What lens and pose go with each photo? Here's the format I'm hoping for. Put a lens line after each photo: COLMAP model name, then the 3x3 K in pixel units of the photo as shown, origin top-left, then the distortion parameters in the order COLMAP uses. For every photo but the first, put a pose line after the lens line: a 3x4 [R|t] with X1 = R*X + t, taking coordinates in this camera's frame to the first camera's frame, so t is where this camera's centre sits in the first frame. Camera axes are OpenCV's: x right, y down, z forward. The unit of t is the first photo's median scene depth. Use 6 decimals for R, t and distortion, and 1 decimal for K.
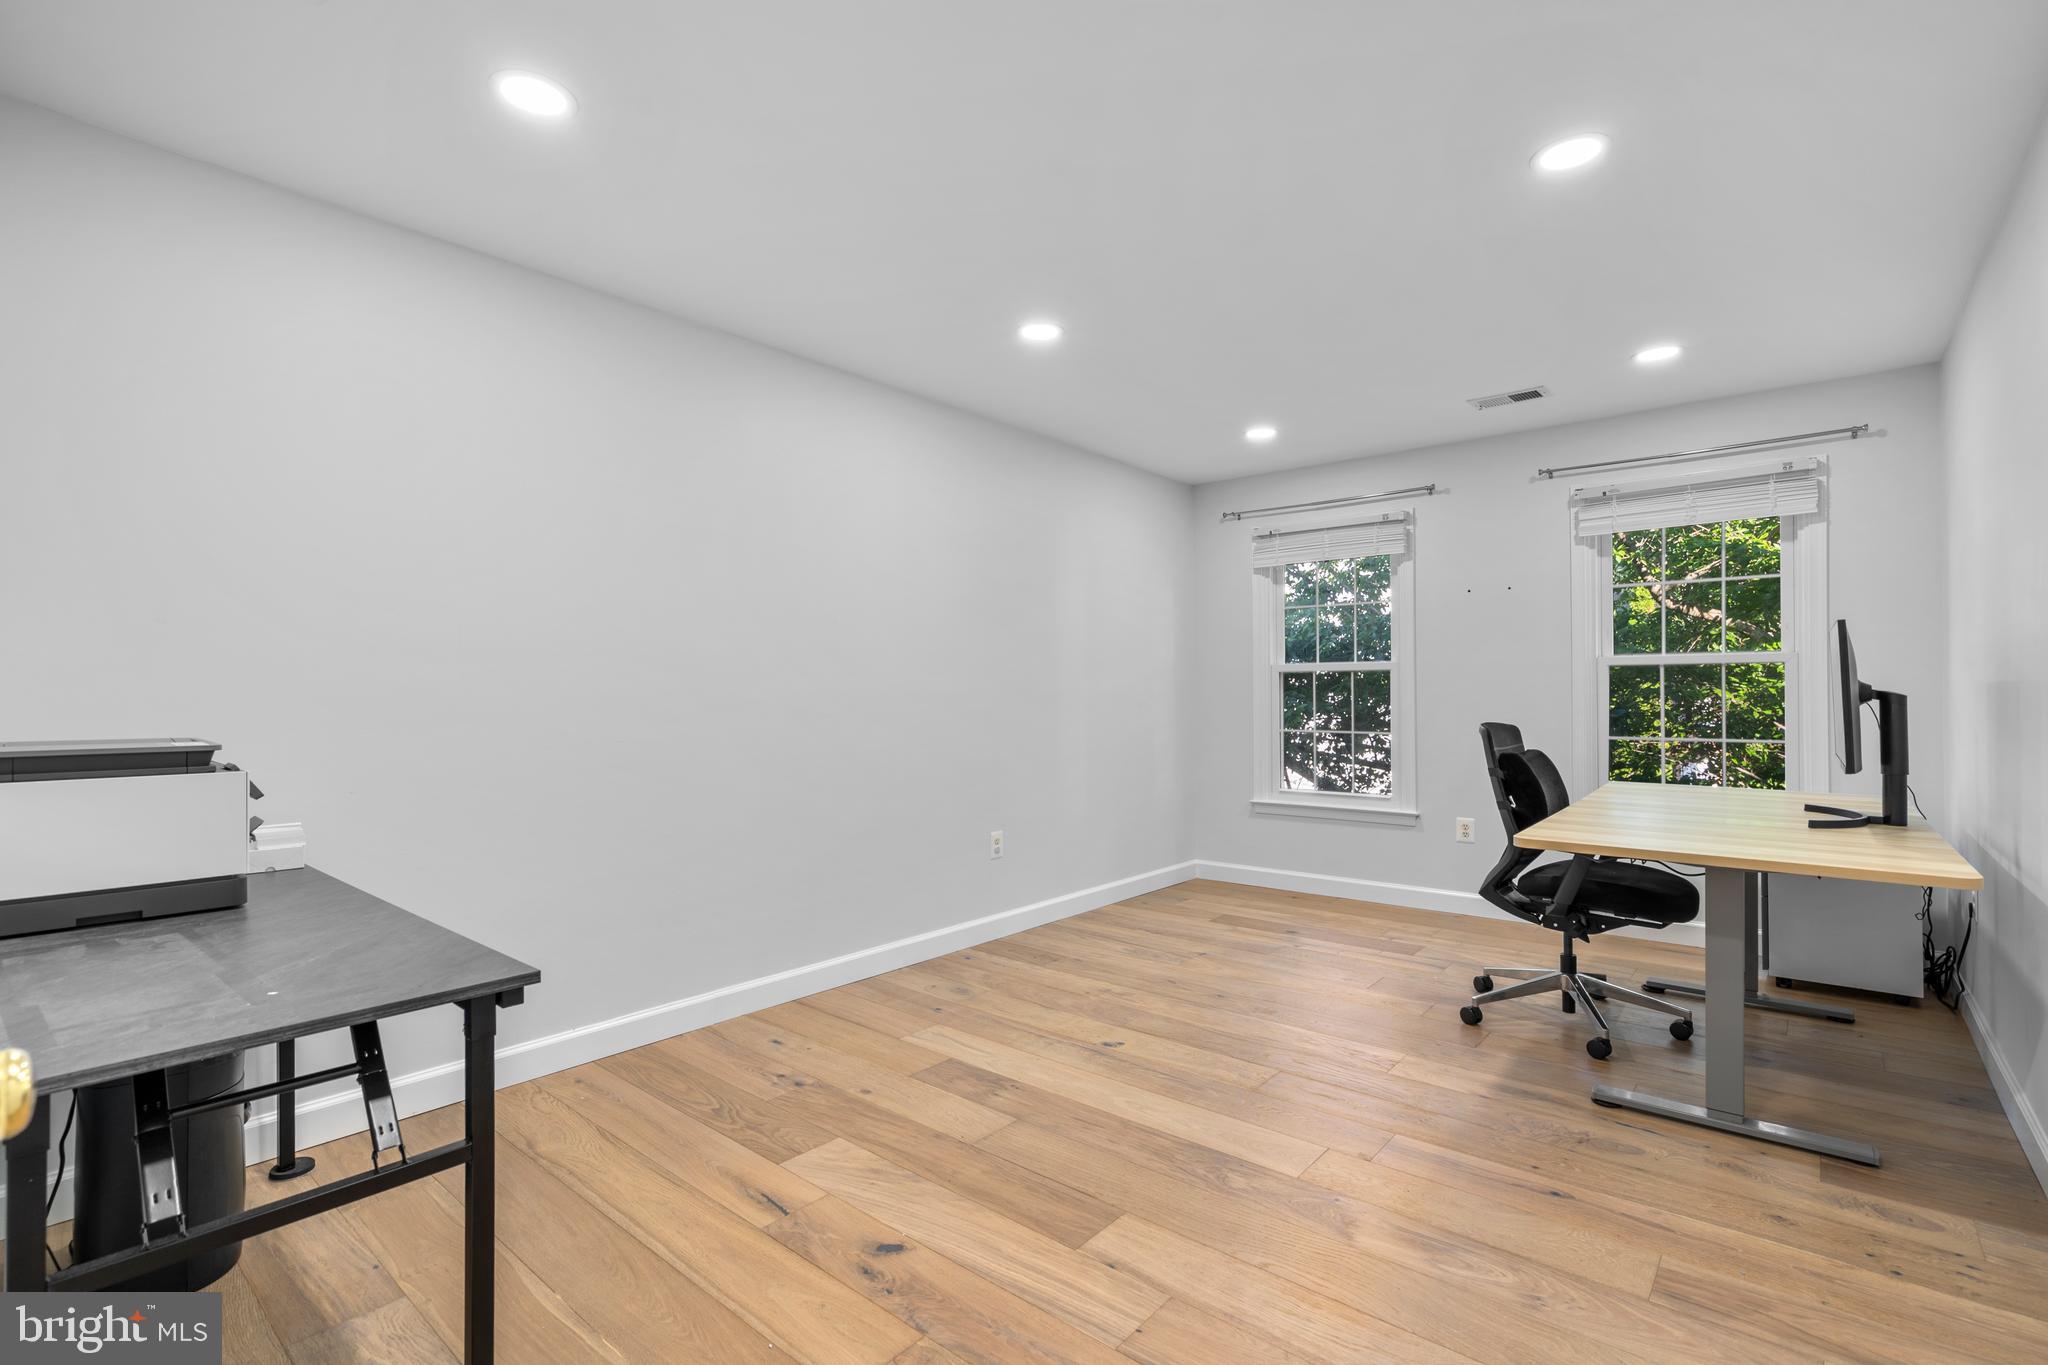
lens RADIAL K [[944.3, 0, 1022.0], [0, 944.3, 689.0], [0, 0, 1]] dist [-0.010005, 0.000511]
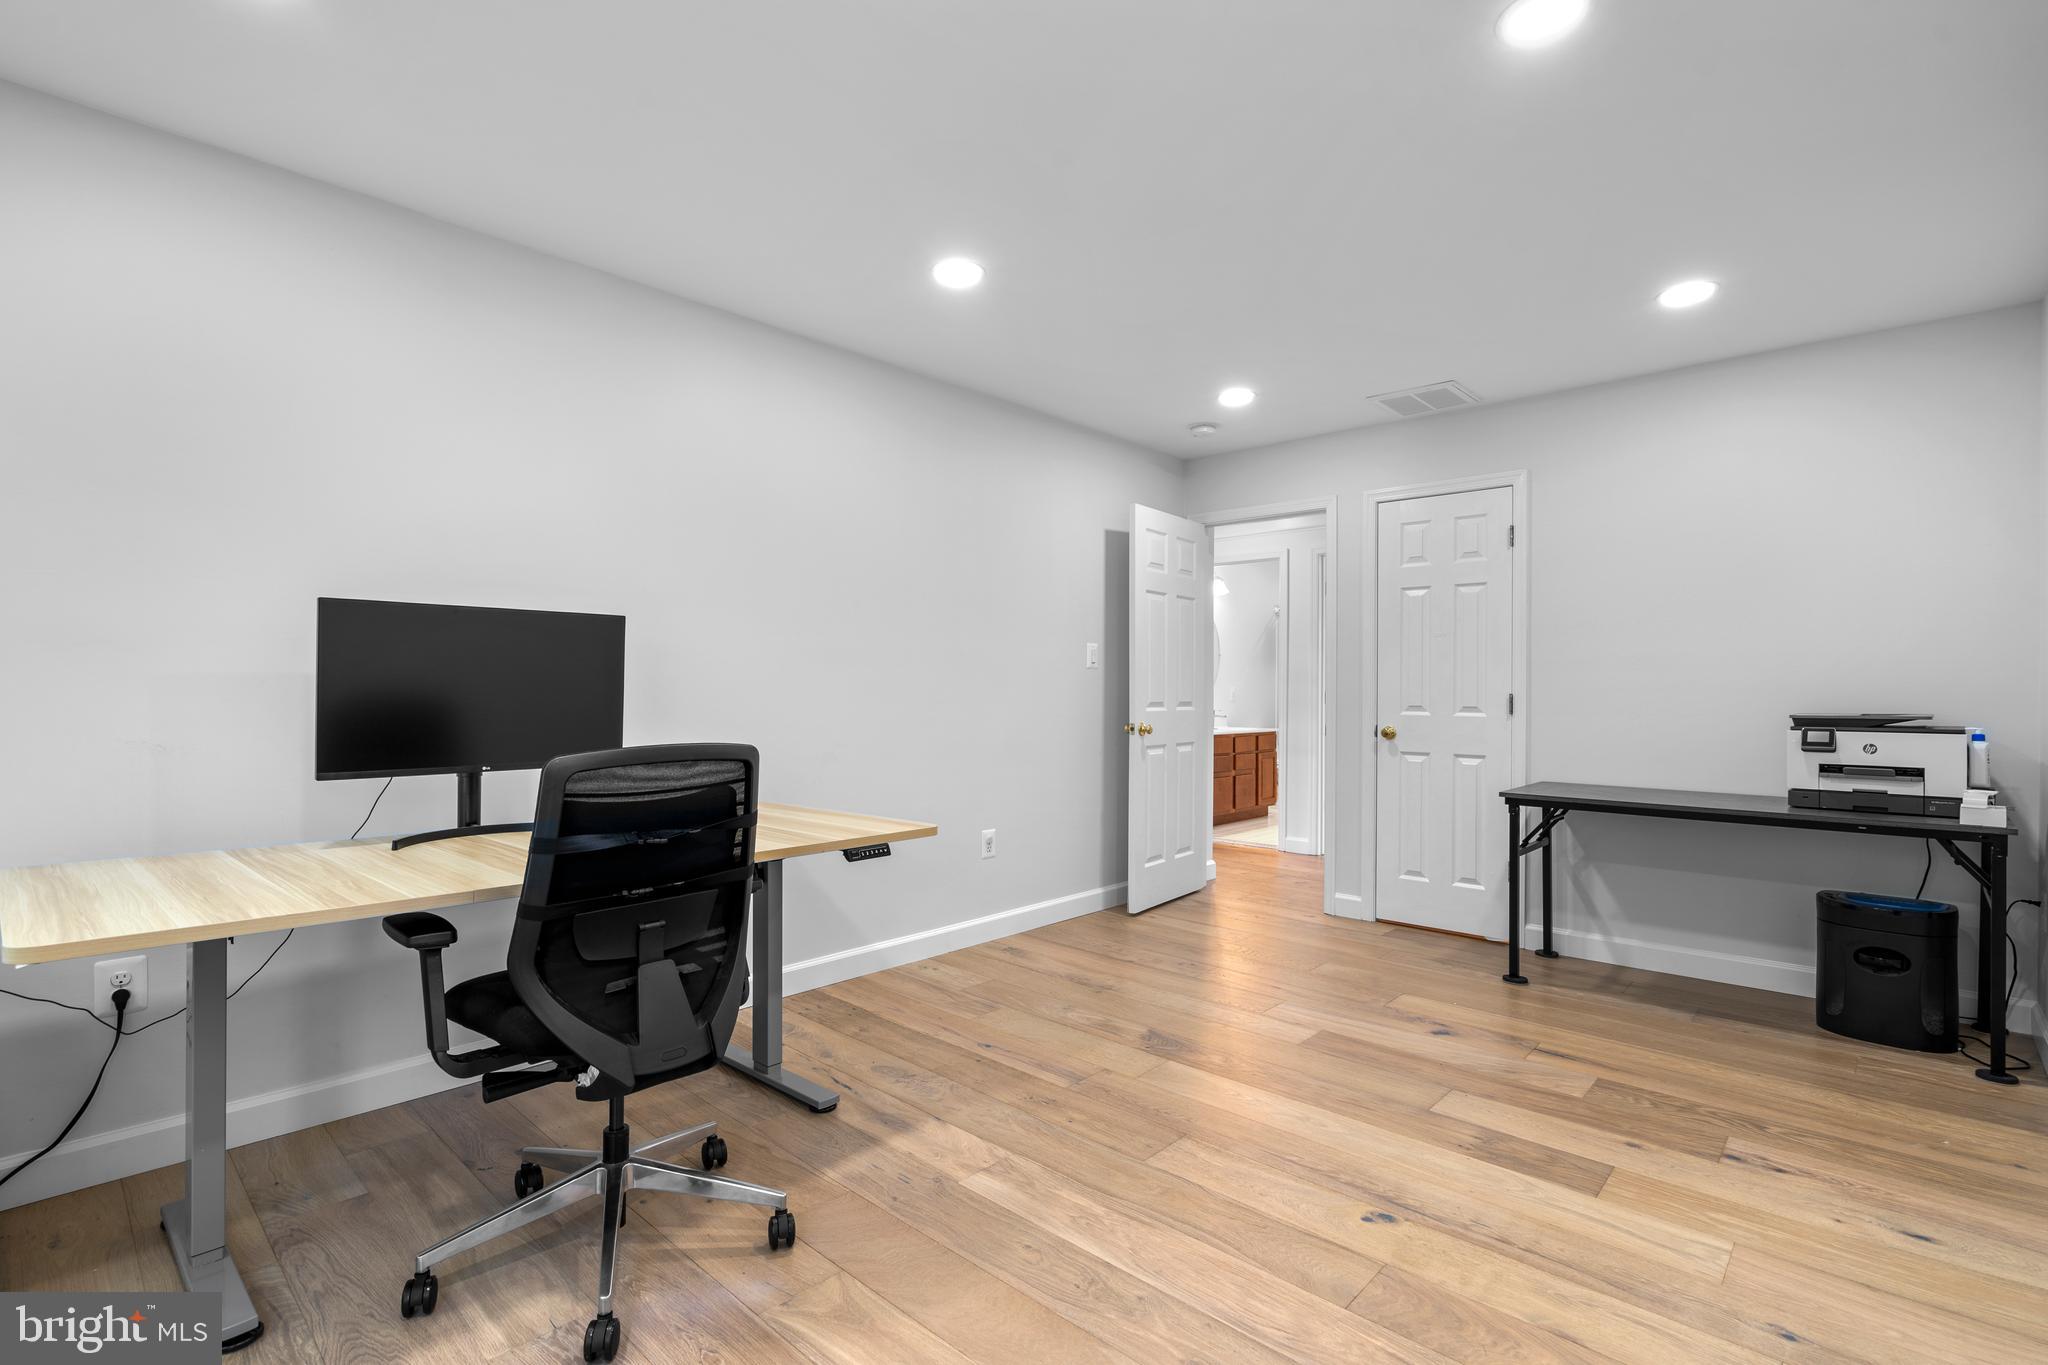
lens RADIAL K [[944.3, 0, 1022.0], [0, 944.3, 689.0], [0, 0, 1]] dist [-0.010005, 0.000511]
pose [[-0.998936, 0.000411, 0.046110, 0.370673], [0.000383, 1.000000, -0.000607, 0.007355], [-0.046110, -0.000589, -0.998936, 1.959387]]
